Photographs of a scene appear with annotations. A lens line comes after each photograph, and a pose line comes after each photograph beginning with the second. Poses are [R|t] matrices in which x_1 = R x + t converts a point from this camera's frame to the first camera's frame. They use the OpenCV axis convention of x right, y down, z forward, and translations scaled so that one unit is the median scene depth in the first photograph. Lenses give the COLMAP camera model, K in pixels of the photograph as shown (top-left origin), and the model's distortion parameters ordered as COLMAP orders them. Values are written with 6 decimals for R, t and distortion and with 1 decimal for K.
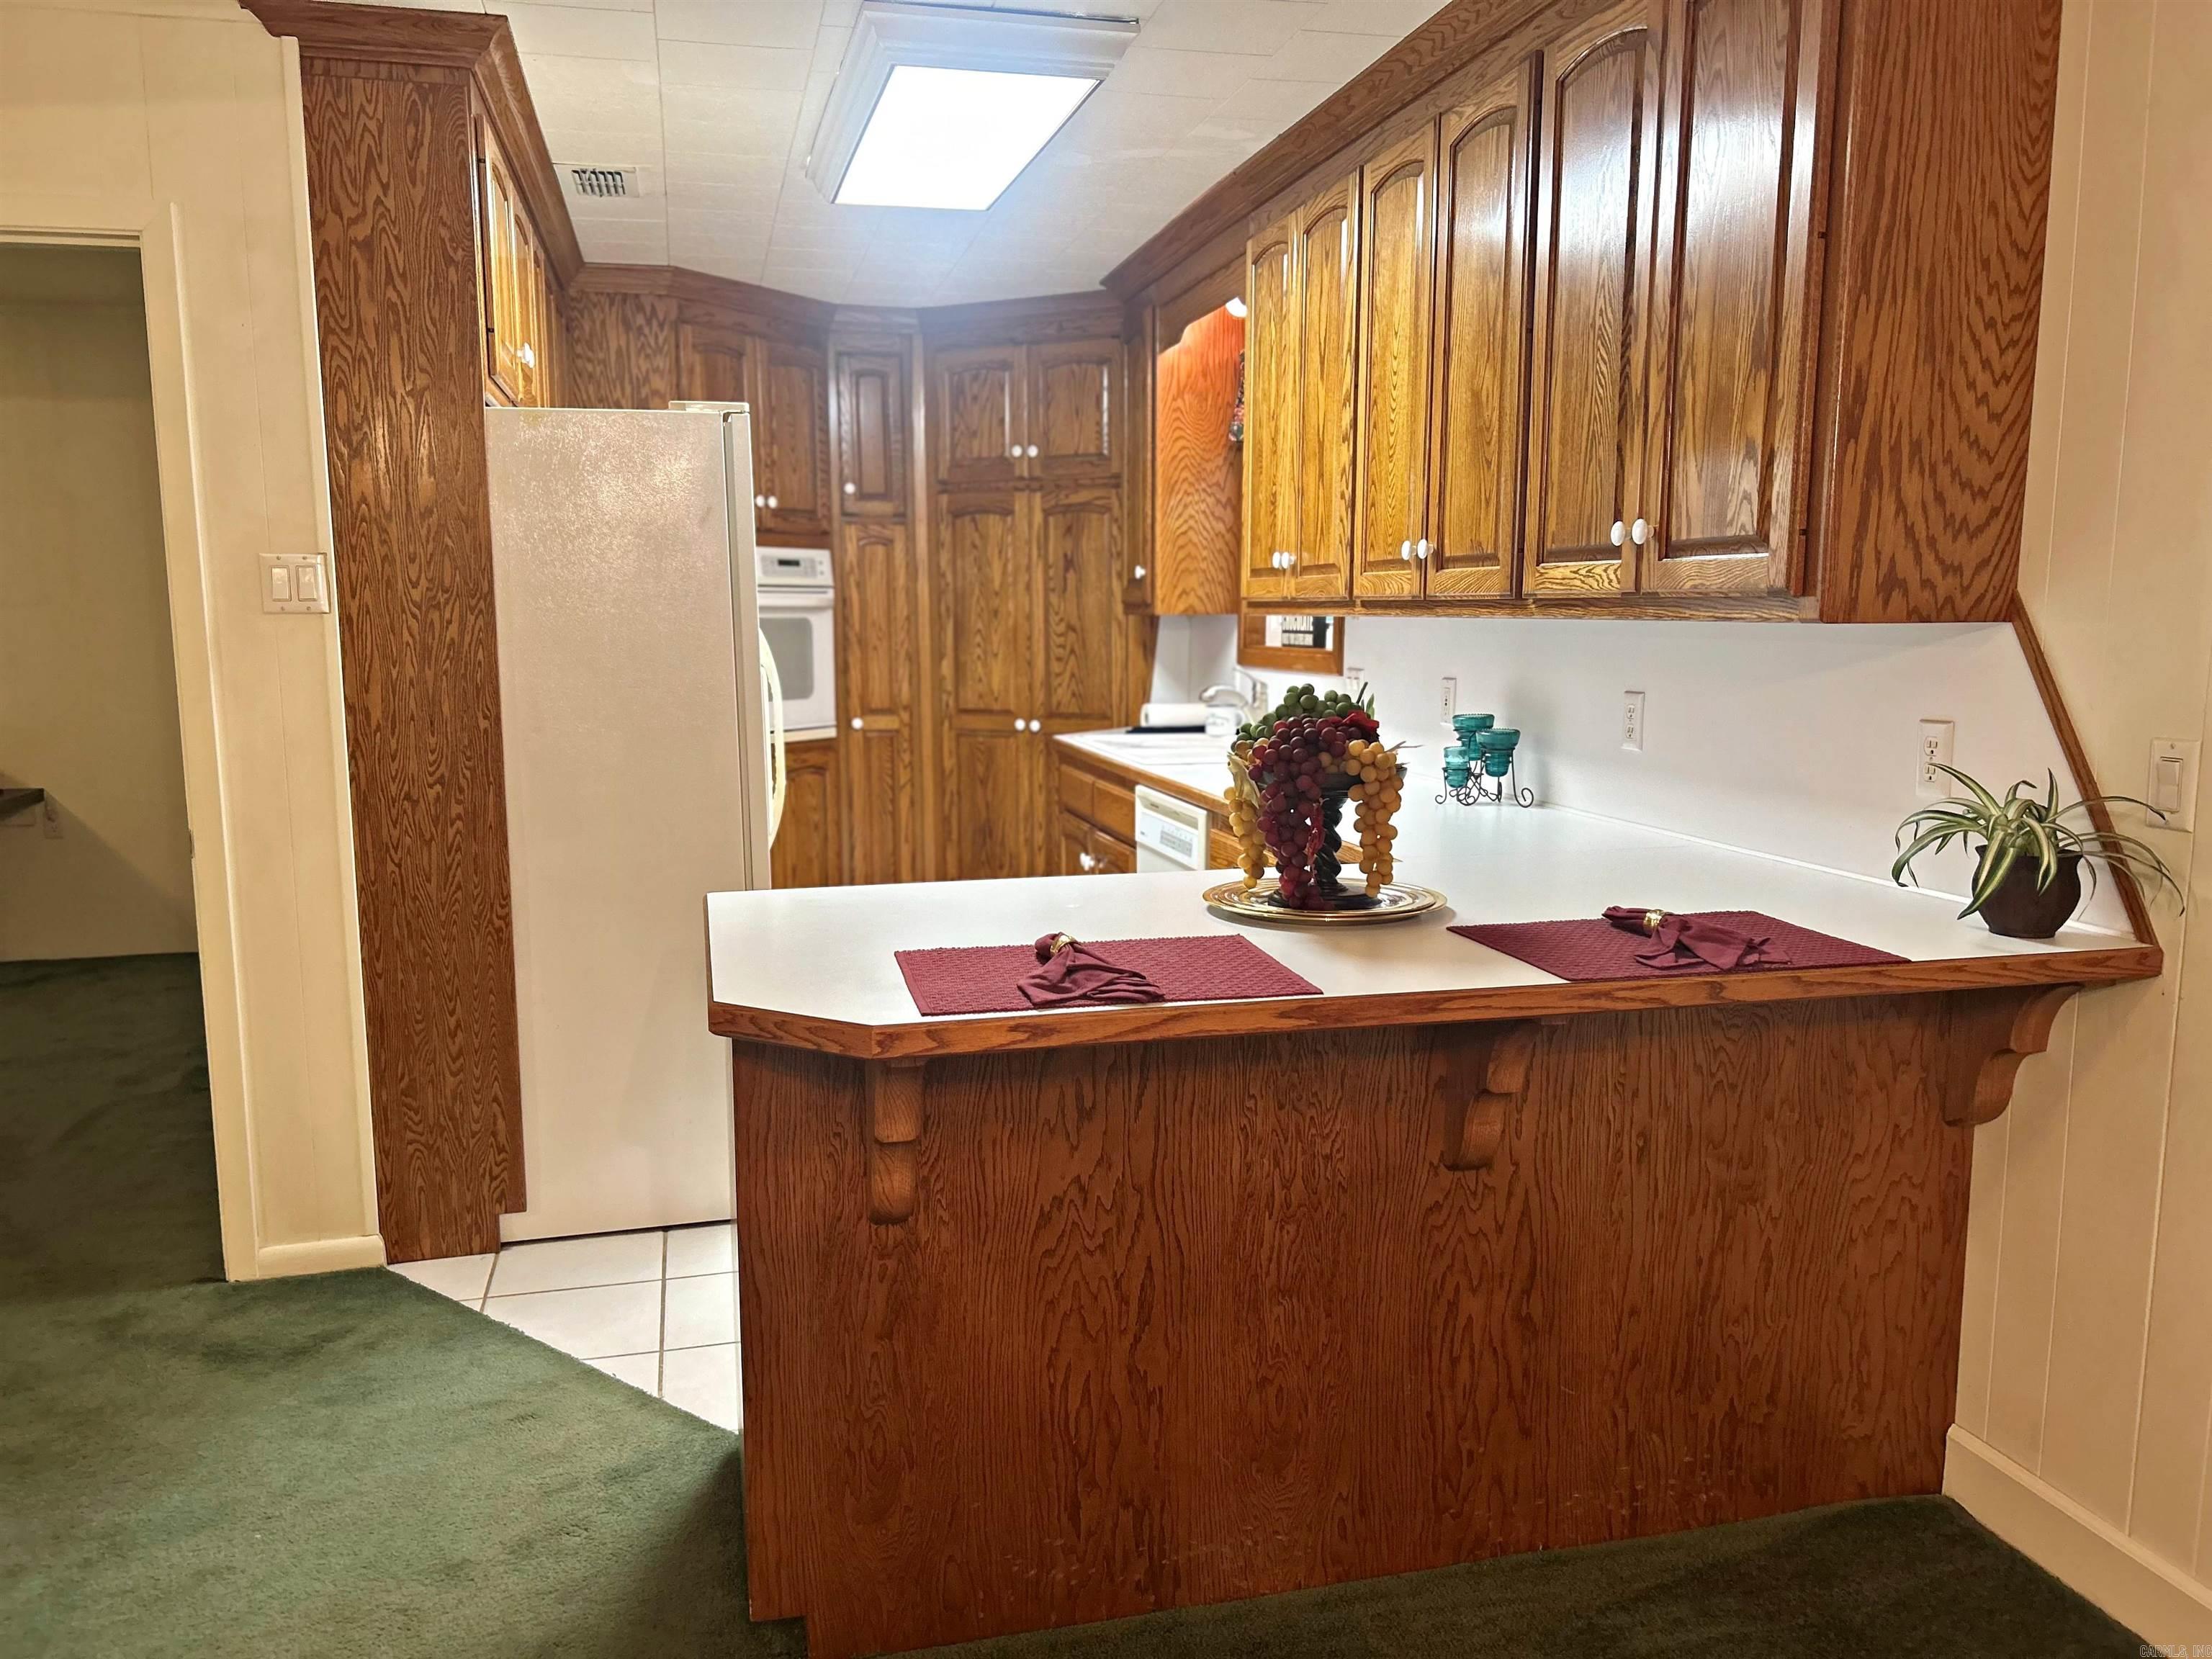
lens RADIAL K [[1665.9, 0, 1110.7], [0, 1665.9, 852.8], [0, 0, 1]] dist [0.066871, -0.074923]
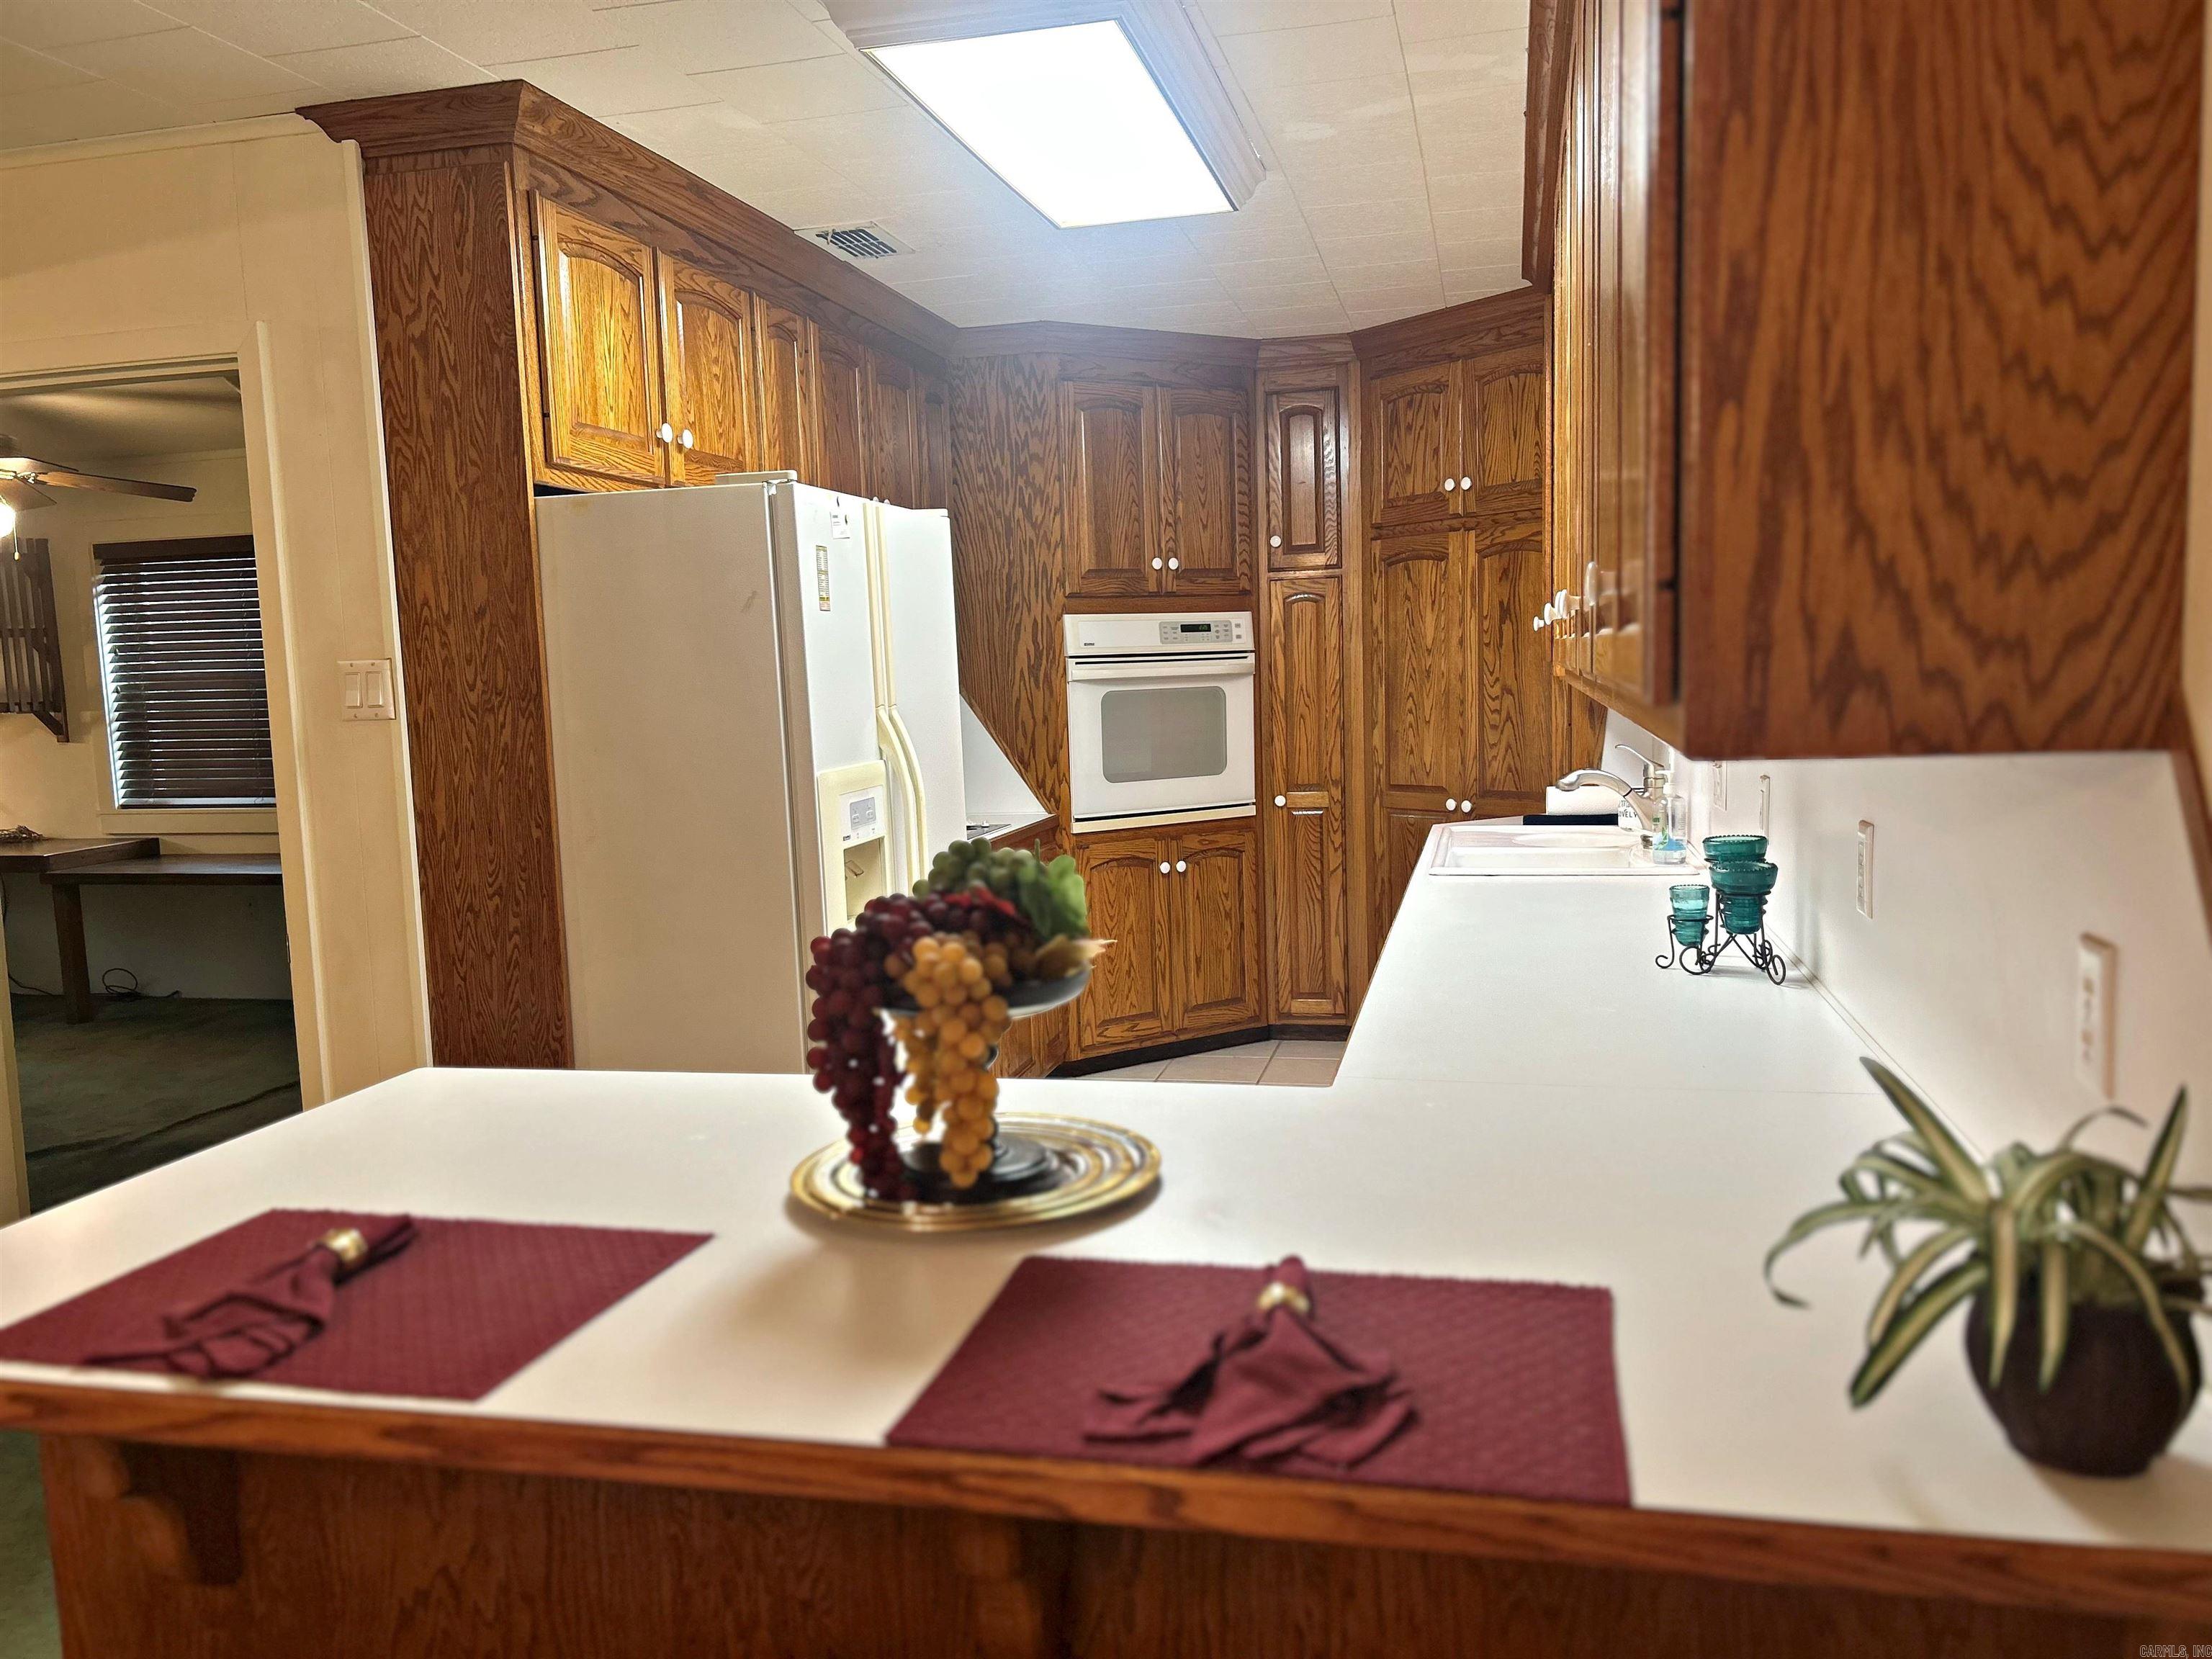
lens RADIAL K [[1665.9, 0, 1116.2], [0, 1665.9, 843.6], [0, 0, 1]] dist [0.066871, -0.074923]
pose [[0.889019, 0.023203, -0.457282, 0.363104], [-0.036302, 0.999143, -0.019878, -0.067850], [0.456429, 0.034272, 0.889099, 0.334032]]
